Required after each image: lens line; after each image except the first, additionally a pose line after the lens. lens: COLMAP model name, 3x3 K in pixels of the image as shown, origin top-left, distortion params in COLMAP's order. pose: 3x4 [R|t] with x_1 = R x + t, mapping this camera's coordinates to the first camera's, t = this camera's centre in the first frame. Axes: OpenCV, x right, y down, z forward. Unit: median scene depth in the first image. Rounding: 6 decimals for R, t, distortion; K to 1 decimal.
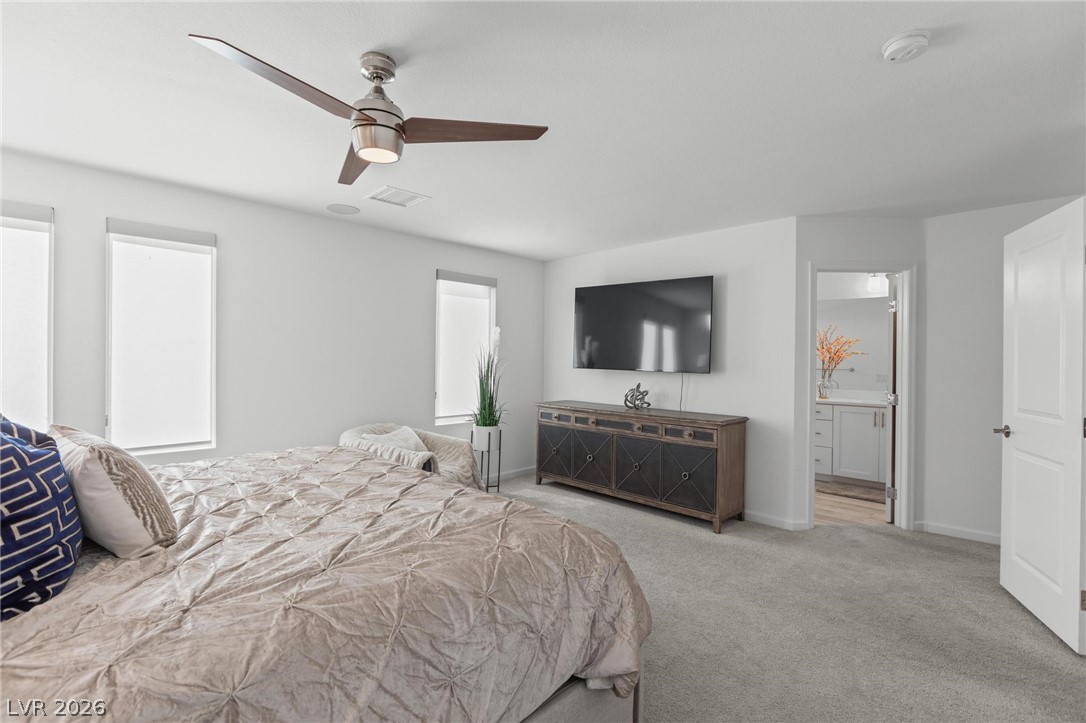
lens RADIAL K [[494.3, 0, 539.4], [0, 494.3, 359.3], [0, 0, 1]] dist [-0.001455, -0.000642]
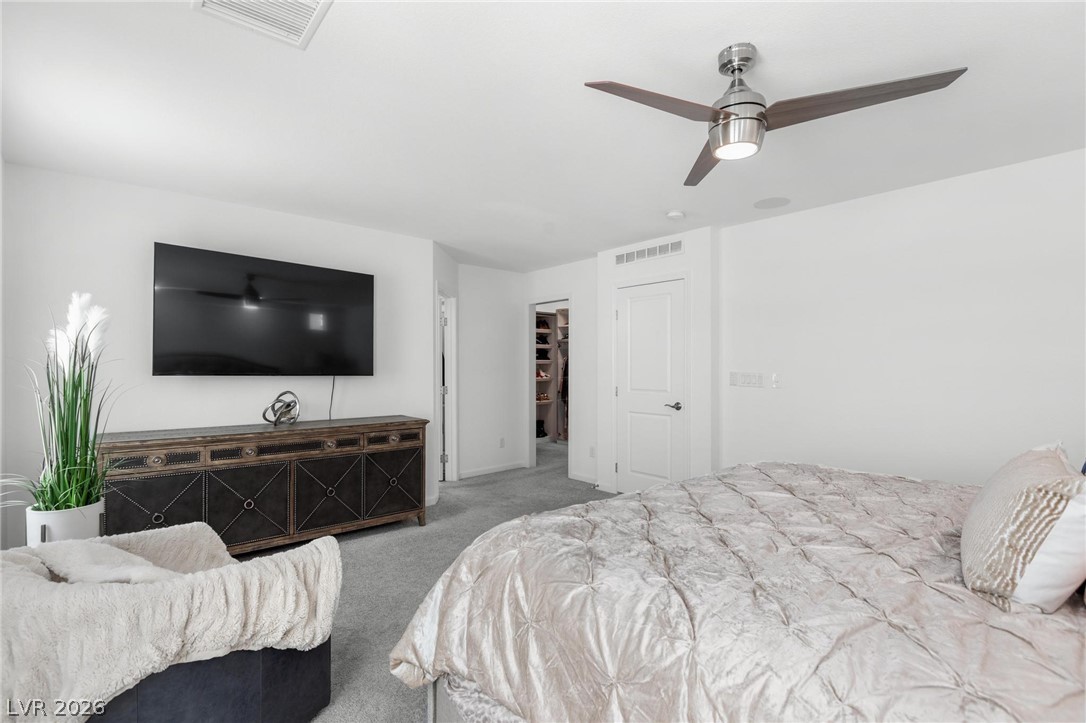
lens RADIAL K [[494.3, 0, 539.4], [0, 494.3, 359.3], [0, 0, 1]] dist [-0.001455, -0.000642]
pose [[0.112153, -0.006037, 0.993673, -0.543074], [-0.002454, 0.999977, 0.006353, -0.007993], [-0.993688, -0.003151, 0.112135, 0.532915]]
